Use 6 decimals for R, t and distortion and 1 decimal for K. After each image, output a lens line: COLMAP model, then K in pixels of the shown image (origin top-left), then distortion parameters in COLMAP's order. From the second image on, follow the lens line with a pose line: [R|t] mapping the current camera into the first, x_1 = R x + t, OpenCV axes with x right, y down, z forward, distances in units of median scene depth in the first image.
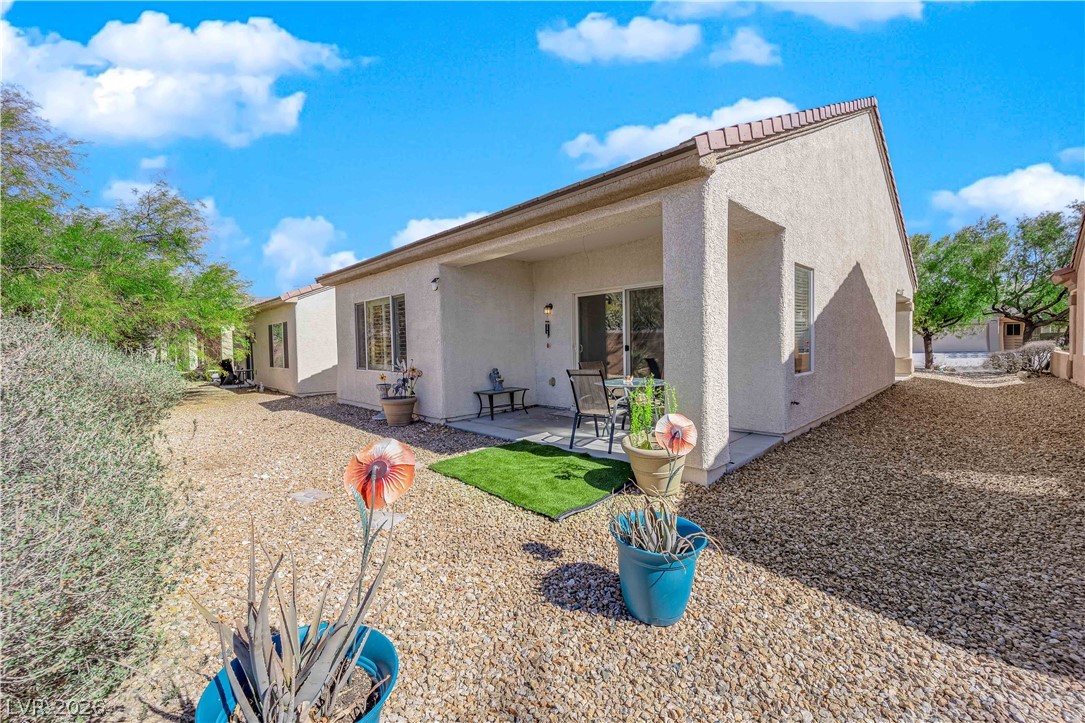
lens RADIAL K [[432.2, 0, 559.1], [0, 432.2, 357.5], [0, 0, 1]] dist [-0.003517, -0.007023]
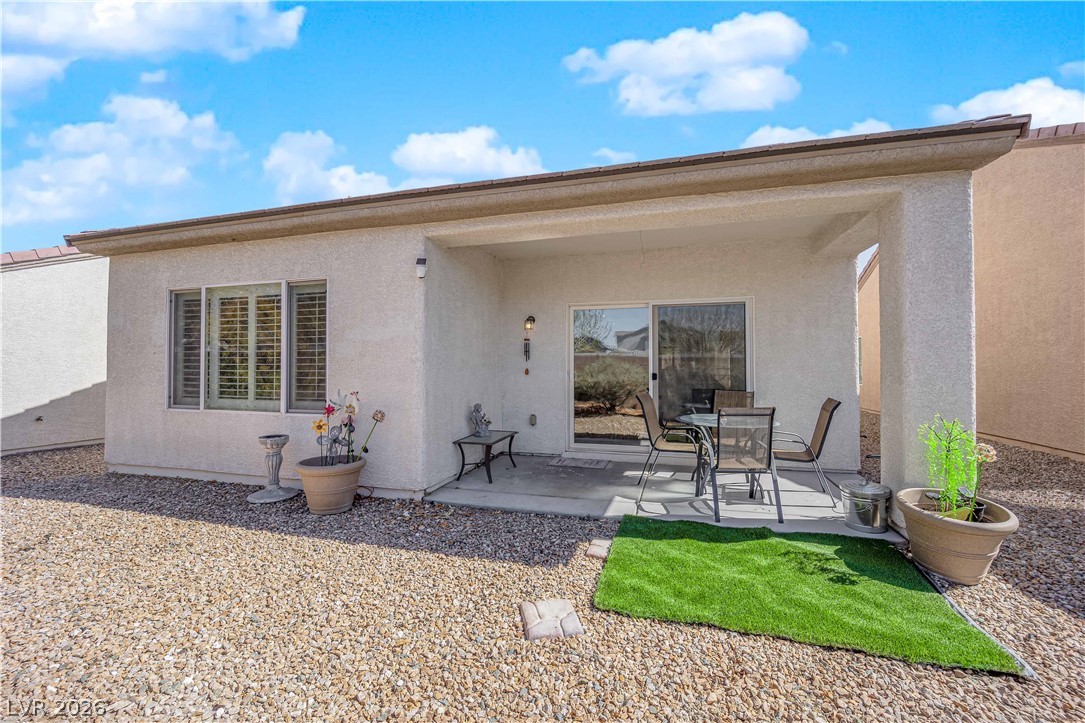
lens RADIAL K [[432.2, 0, 559.1], [0, 432.2, 357.5], [0, 0, 1]] dist [-0.003517, -0.007023]
pose [[0.876203, 0.031954, 0.480882, -0.396455], [-0.001804, 0.998010, -0.063029, -0.005576], [-0.481939, 0.054359, 0.874517, 0.373091]]
